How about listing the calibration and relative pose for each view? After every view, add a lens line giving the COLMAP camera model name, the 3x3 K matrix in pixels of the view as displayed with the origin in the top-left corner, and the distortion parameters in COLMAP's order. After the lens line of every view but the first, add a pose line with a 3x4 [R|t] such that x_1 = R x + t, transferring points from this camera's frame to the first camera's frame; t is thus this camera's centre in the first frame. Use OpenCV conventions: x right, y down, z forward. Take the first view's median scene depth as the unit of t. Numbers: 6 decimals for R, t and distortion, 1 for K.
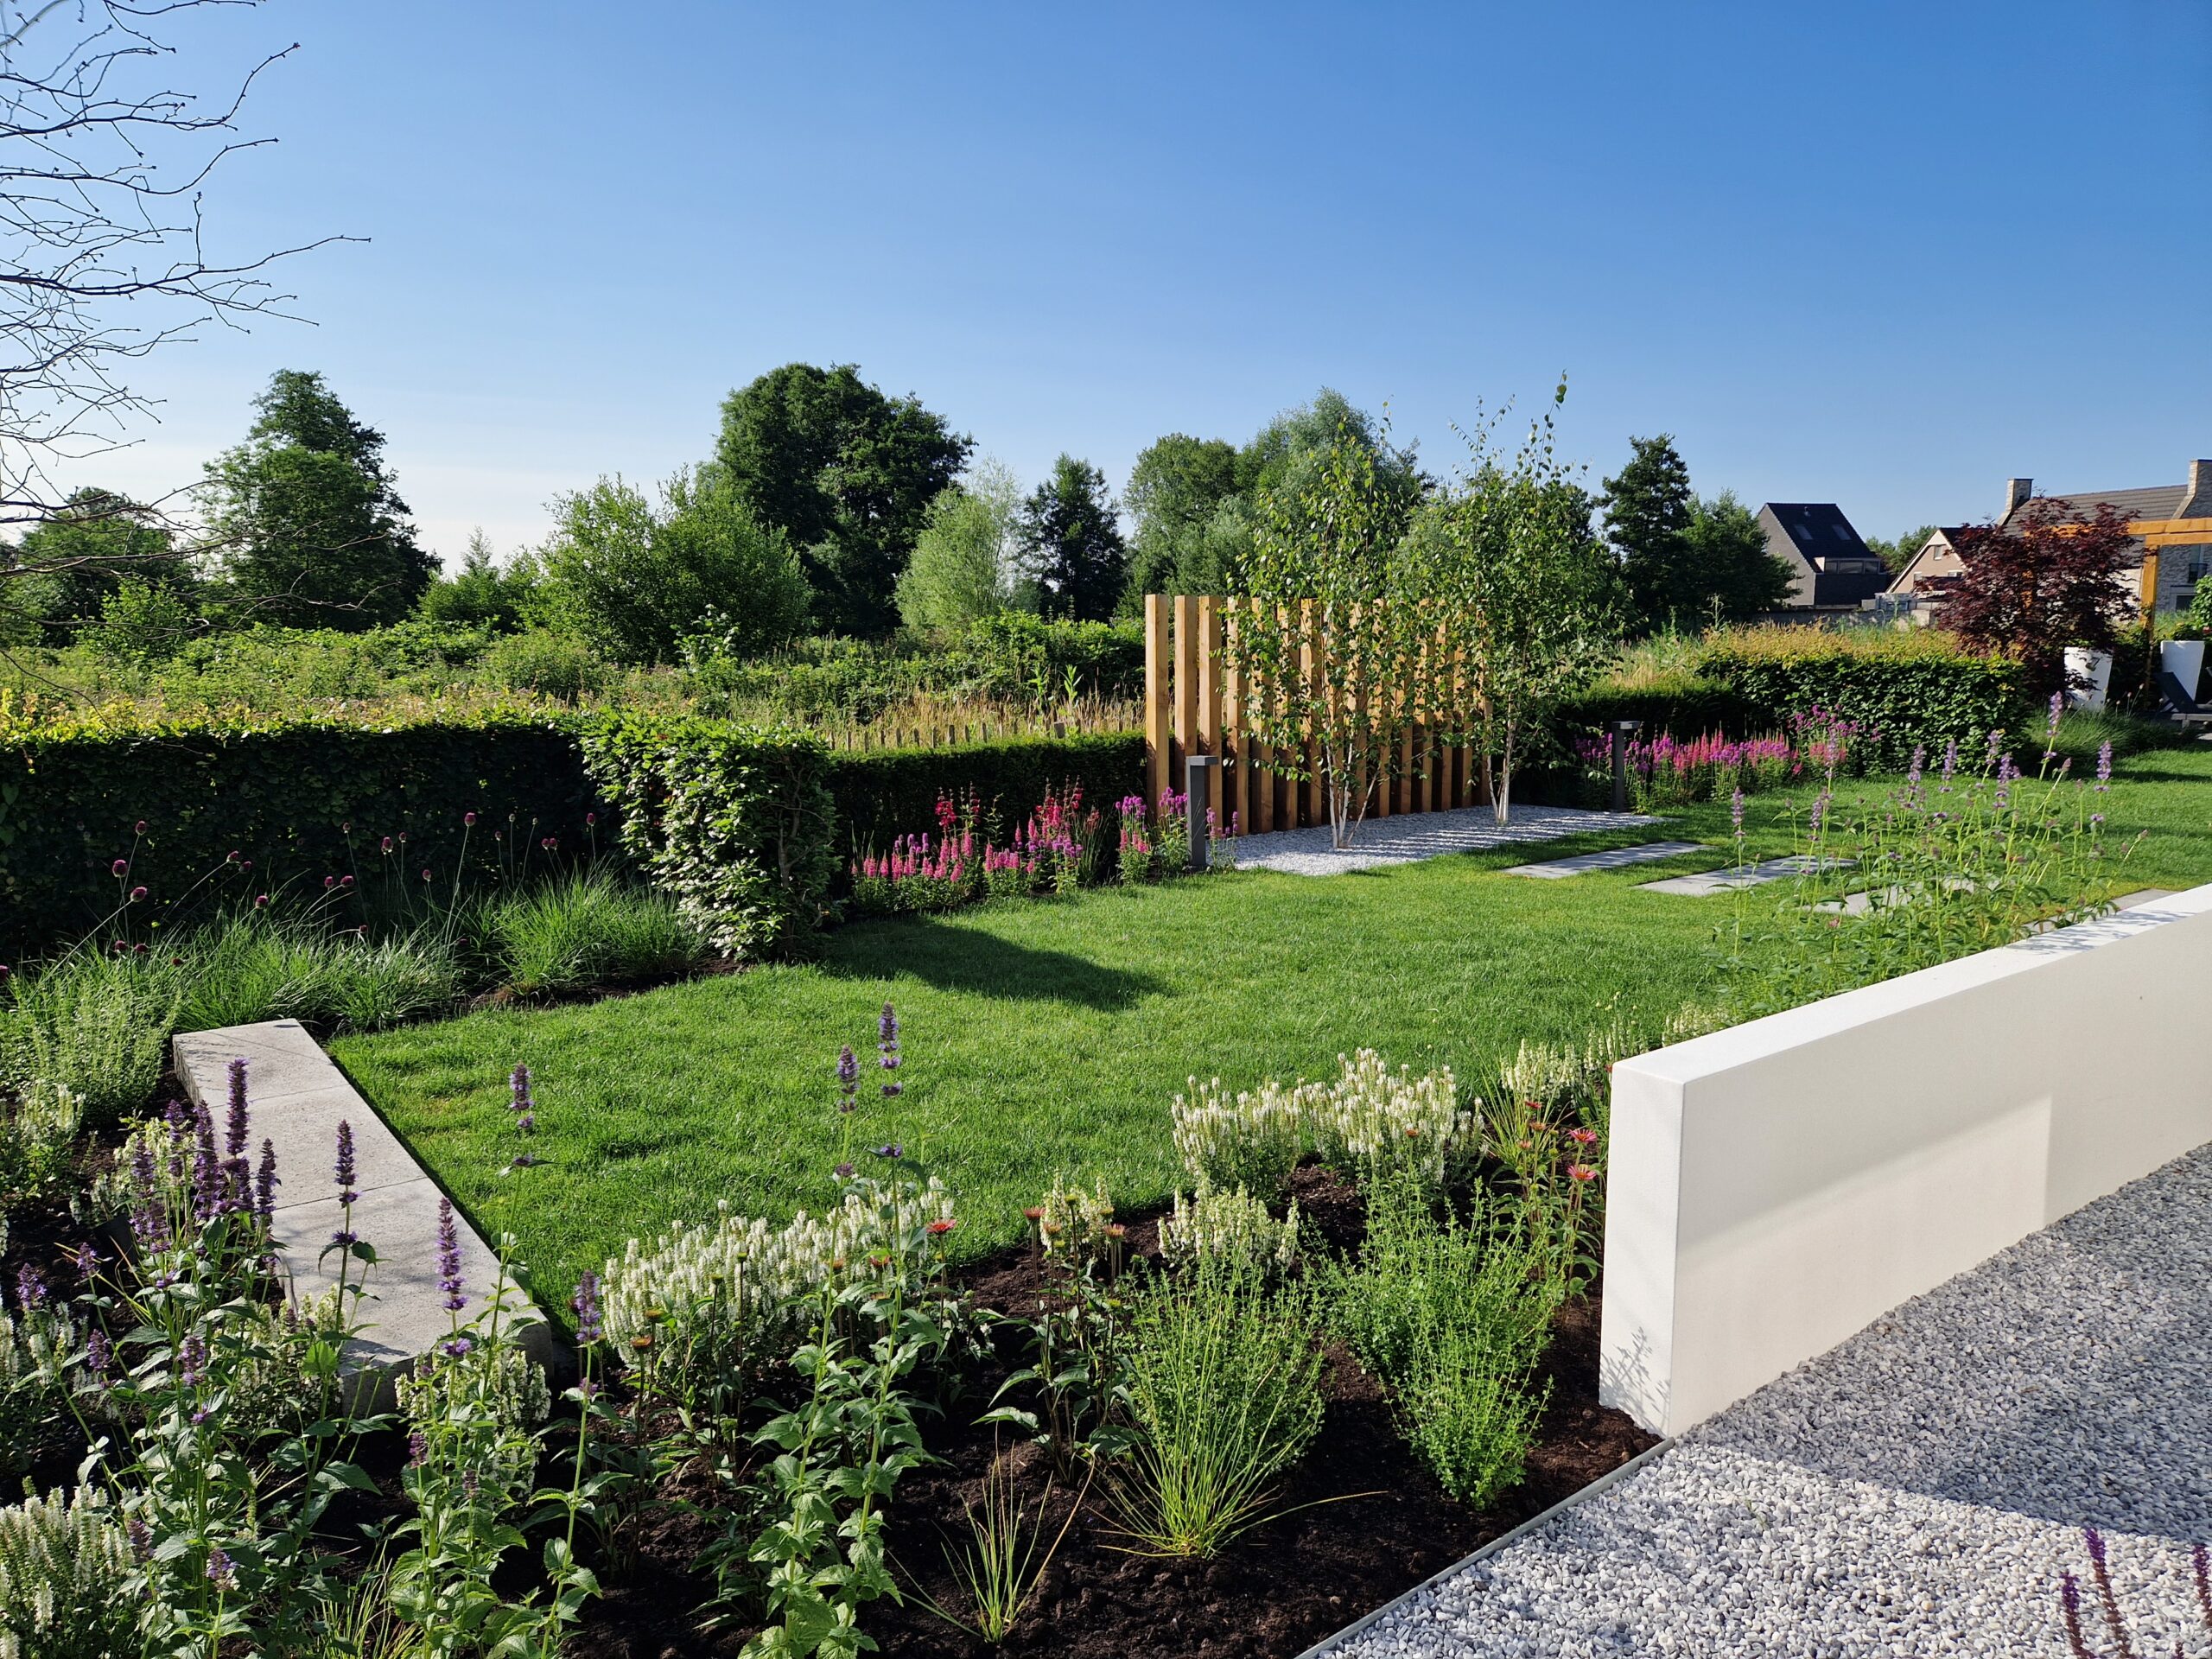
lens RADIAL K [[1456.8, 0, 1101.2], [0, 1456.8, 849.8], [0, 0, 1]] dist [0.079314, -0.066822]
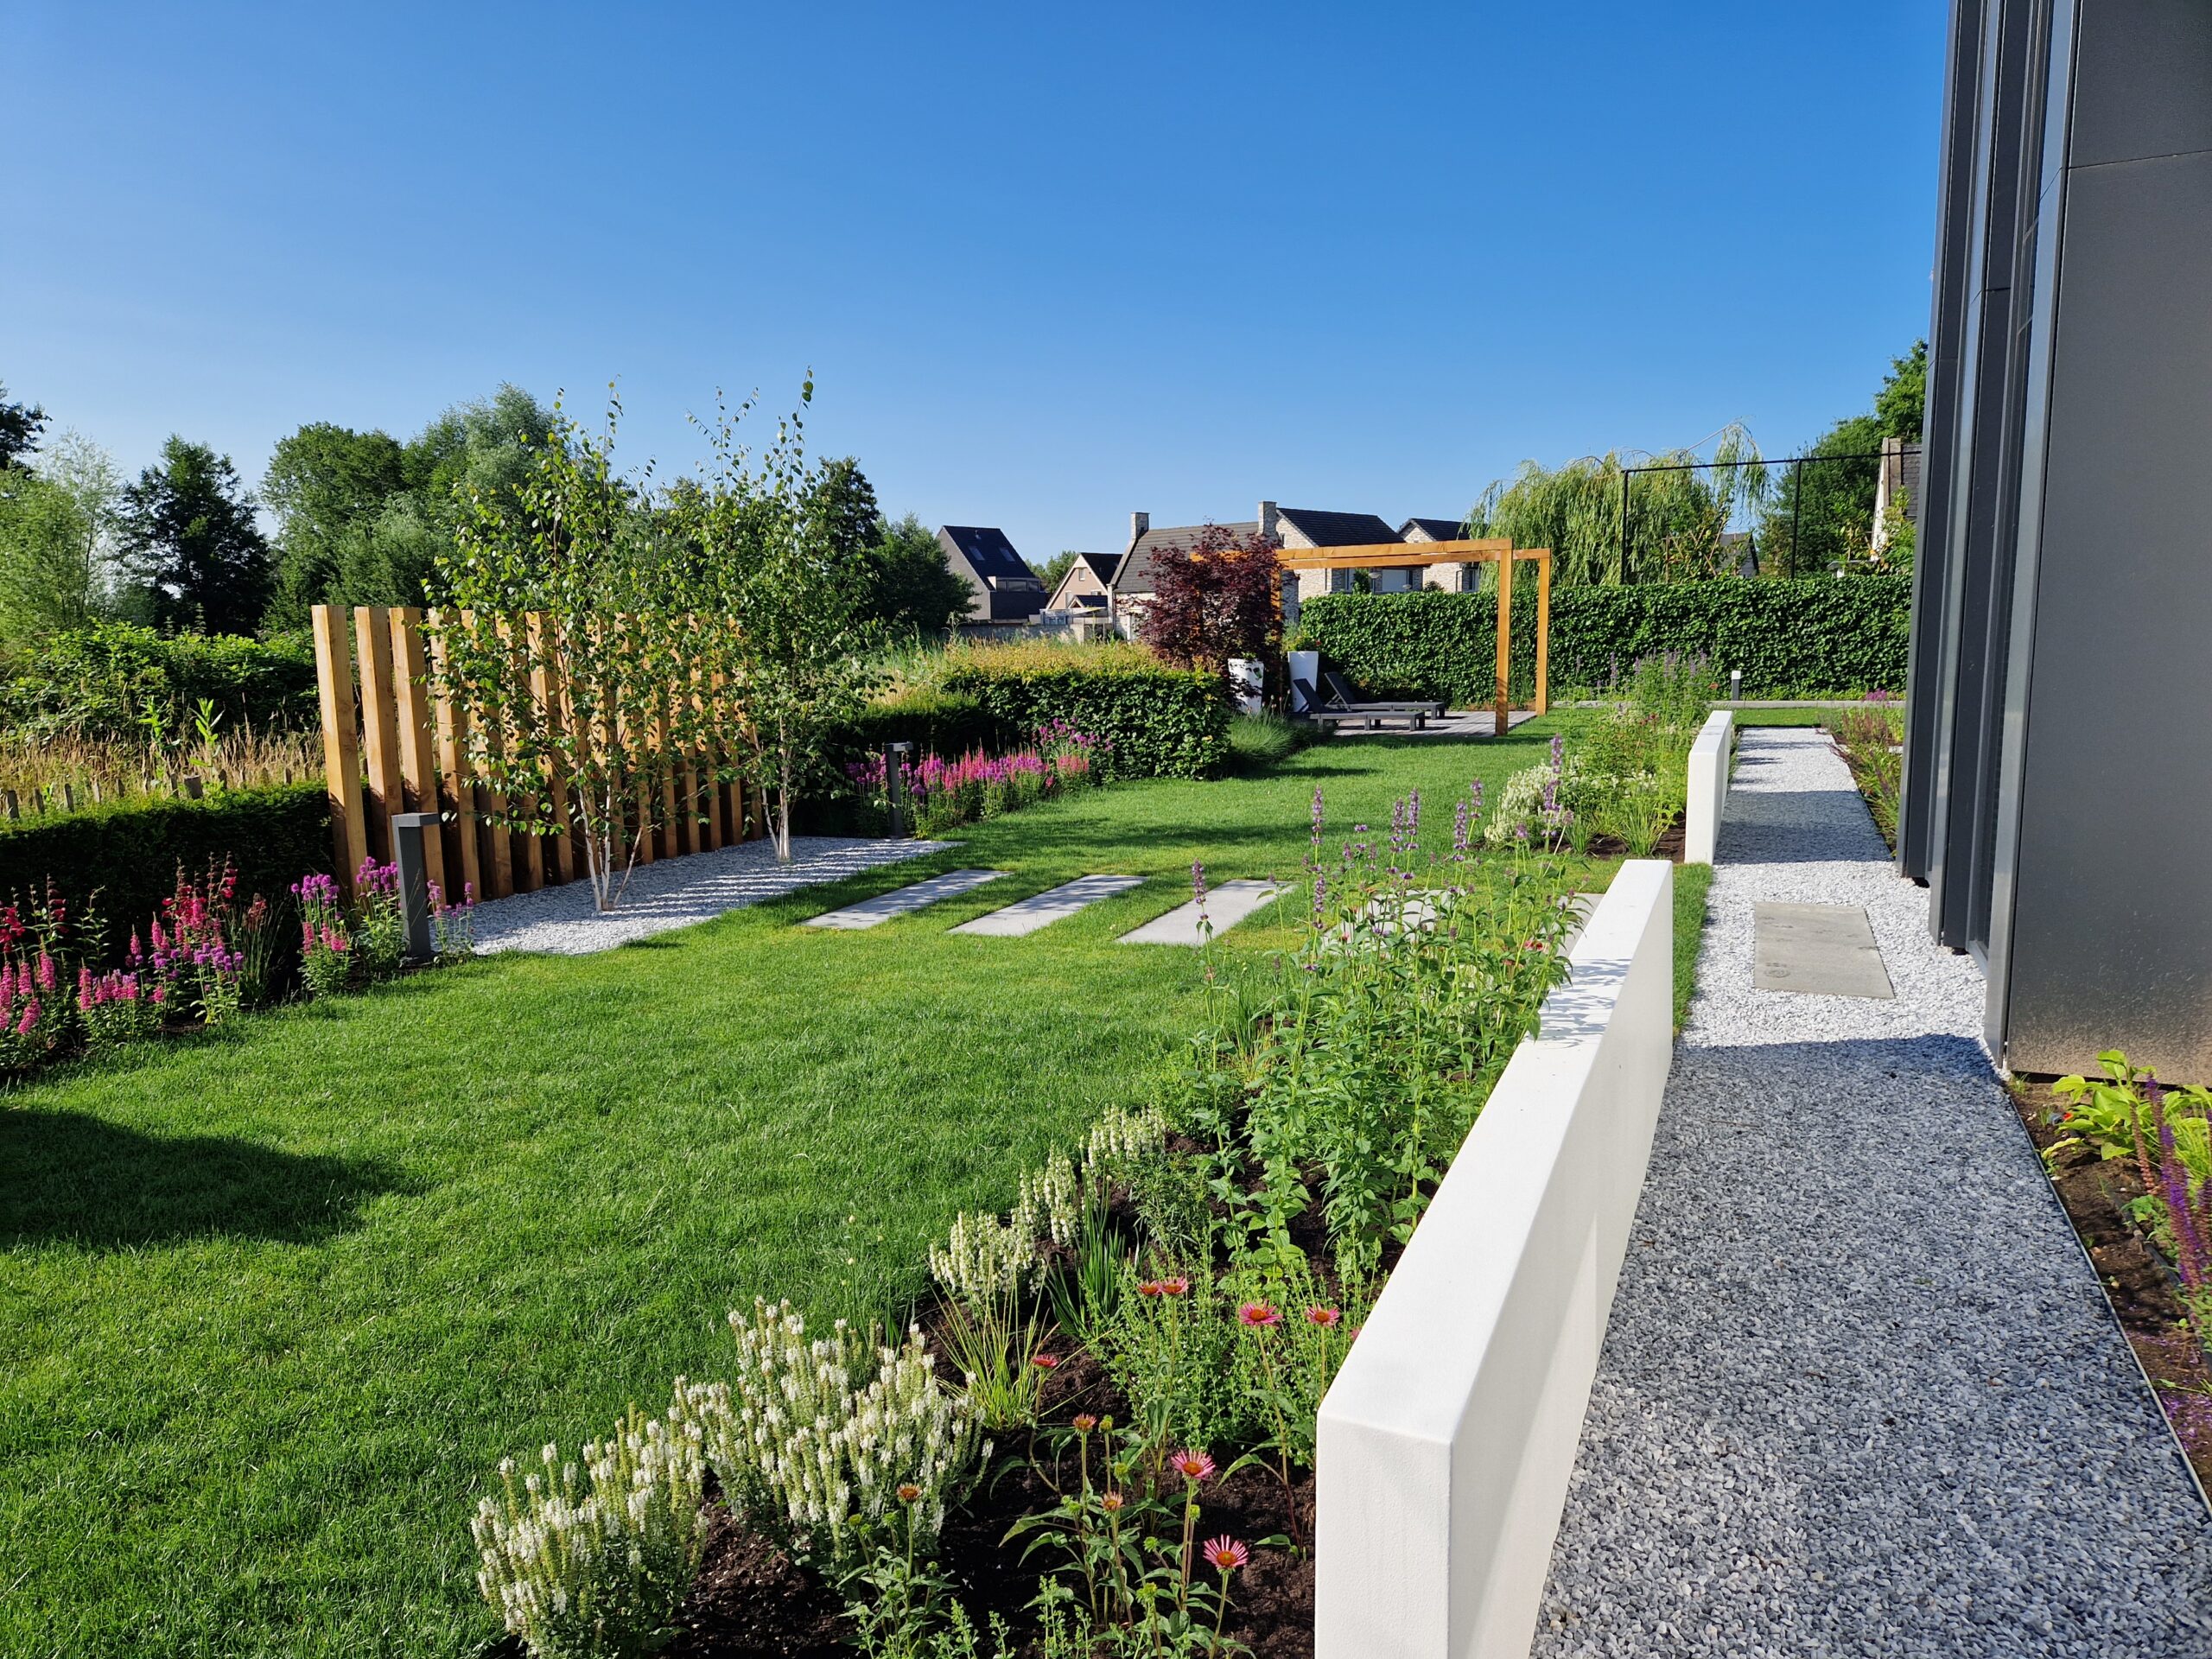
lens RADIAL K [[1459.2, 0, 1079.0], [0, 1459.2, 828.6], [0, 0, 1]] dist [0.070996, -0.065484]
pose [[0.872955, -0.071548, 0.482526, -0.001140], [0.082103, 0.996624, -0.000758, -0.020906], [-0.480842, 0.040278, 0.875881, 0.112772]]
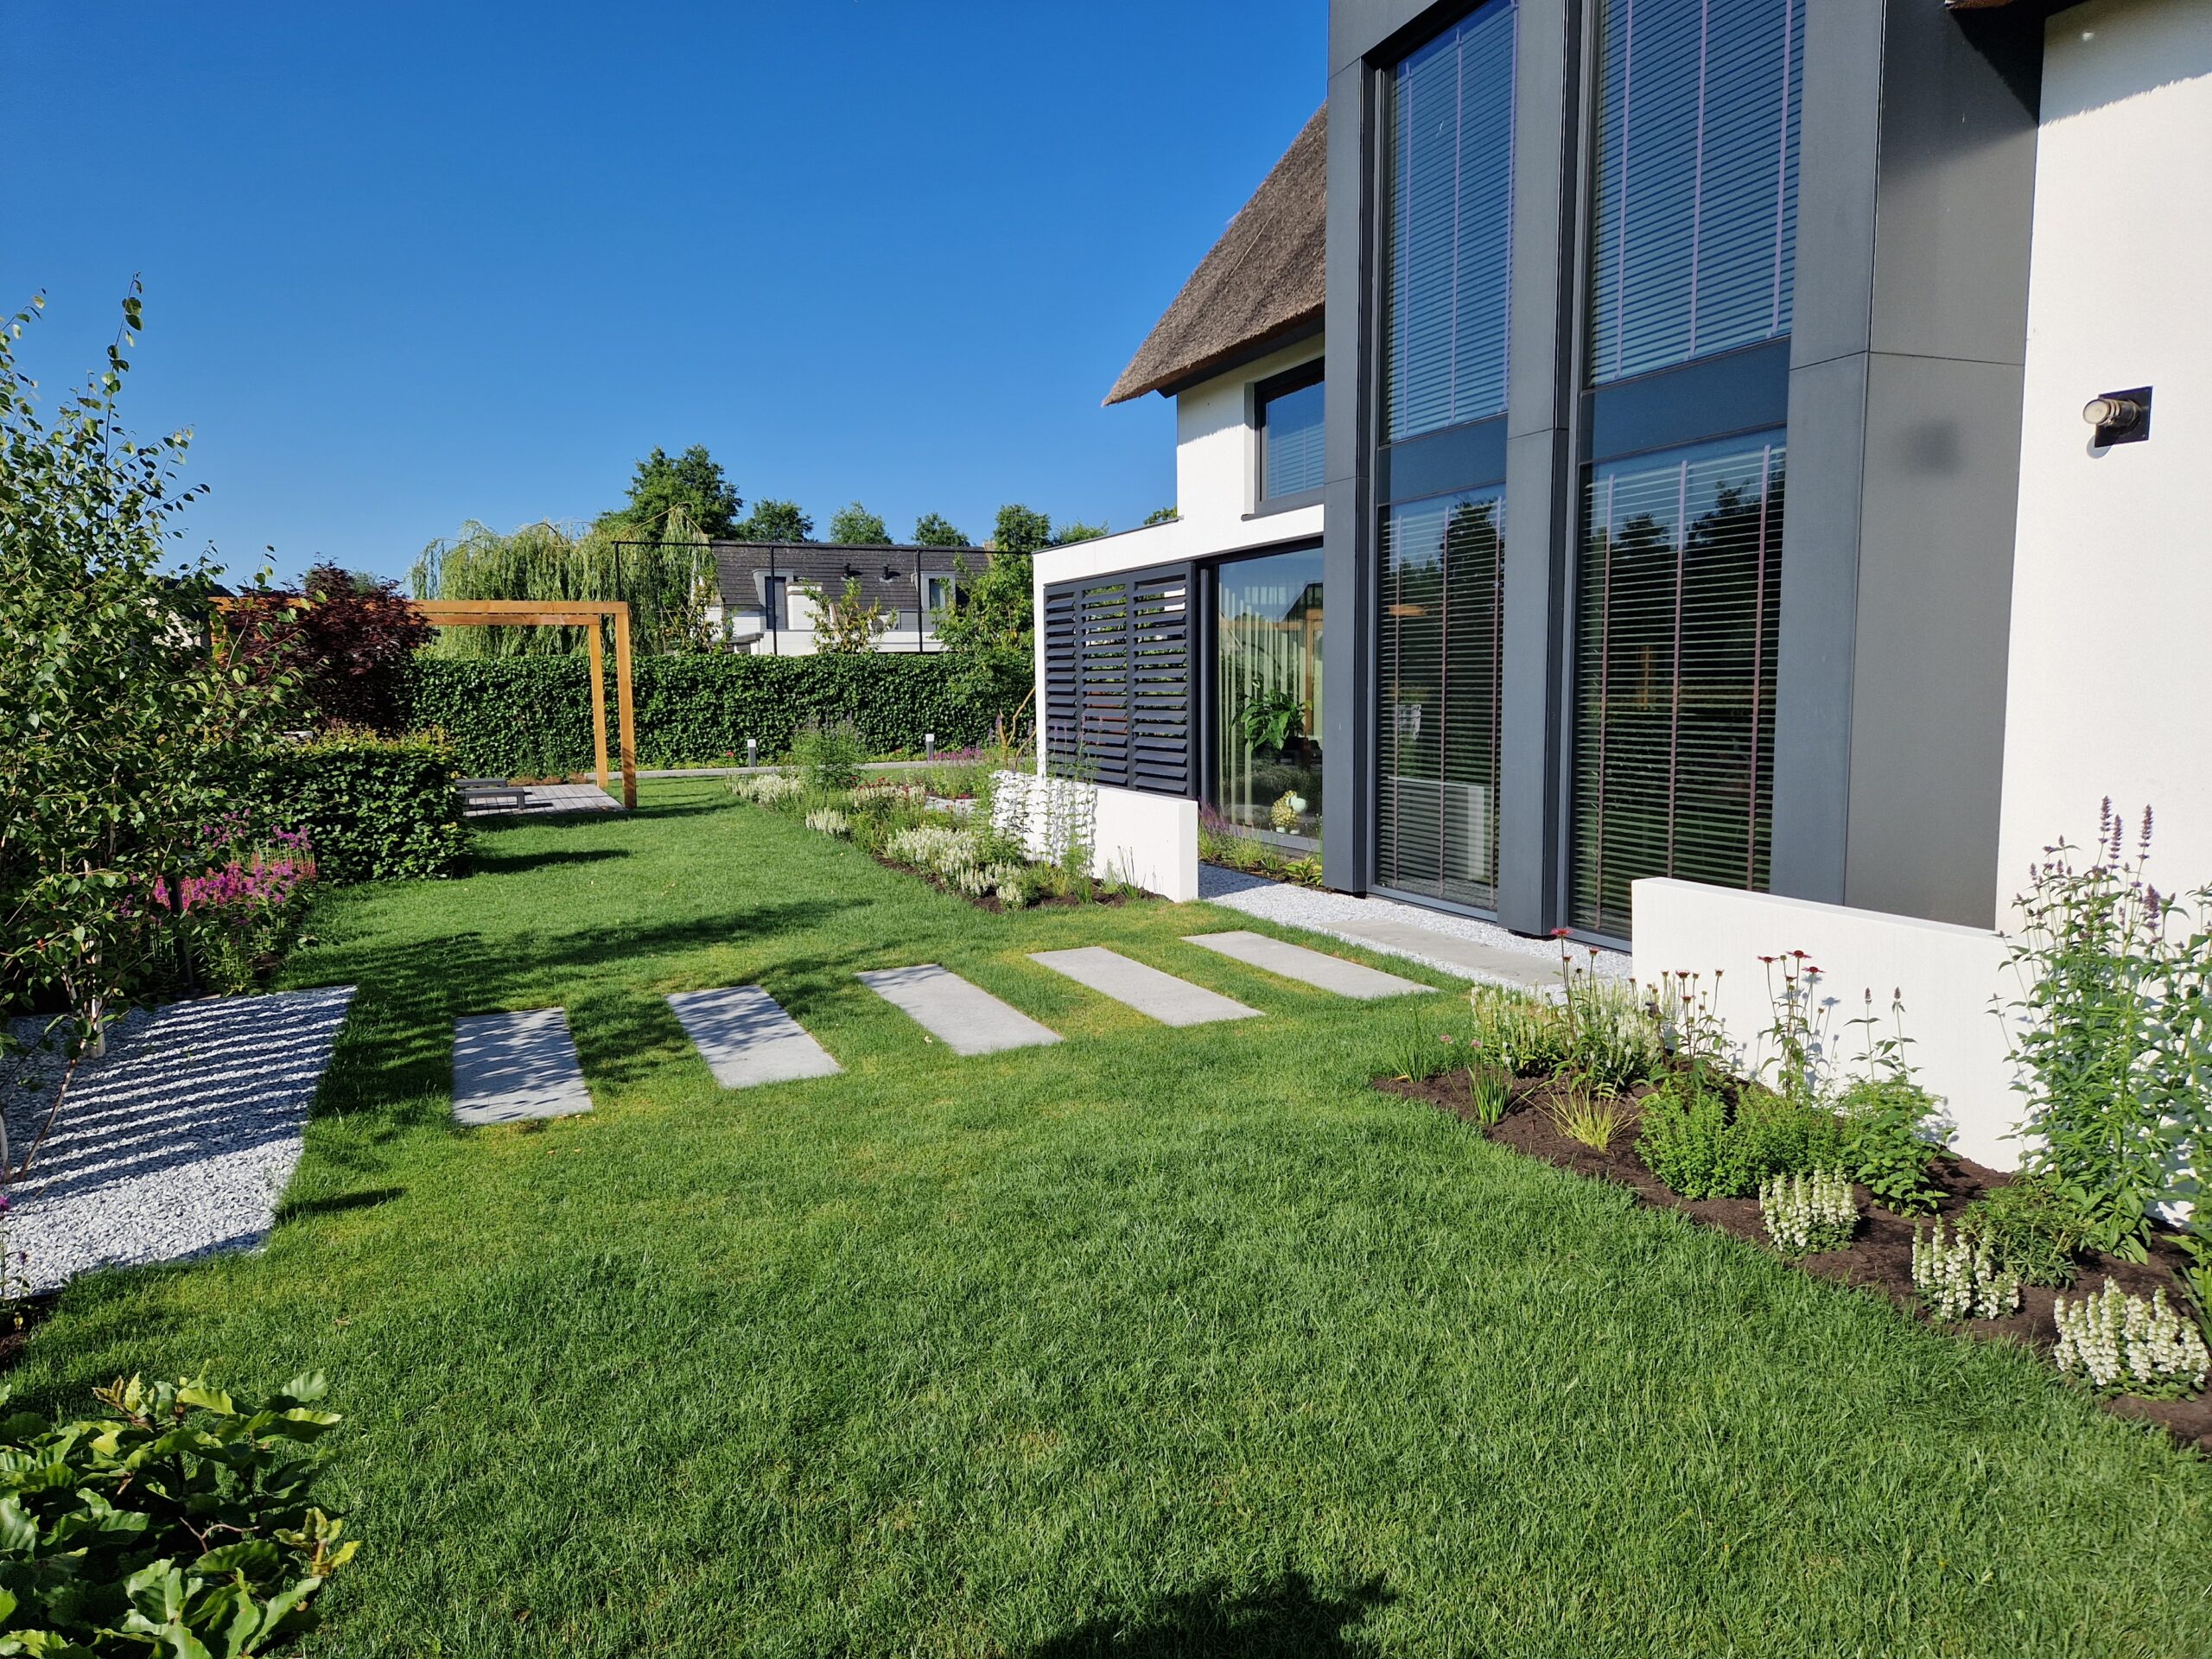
lens RADIAL K [[1456.8, 0, 1101.2], [0, 1456.8, 849.8], [0, 0, 1]] dist [0.079314, -0.066822]
pose [[0.198413, -0.103676, 0.974620, -0.182928], [0.158528, 0.984691, 0.072474, -0.070451], [-0.967213, 0.140125, 0.211811, 0.461013]]
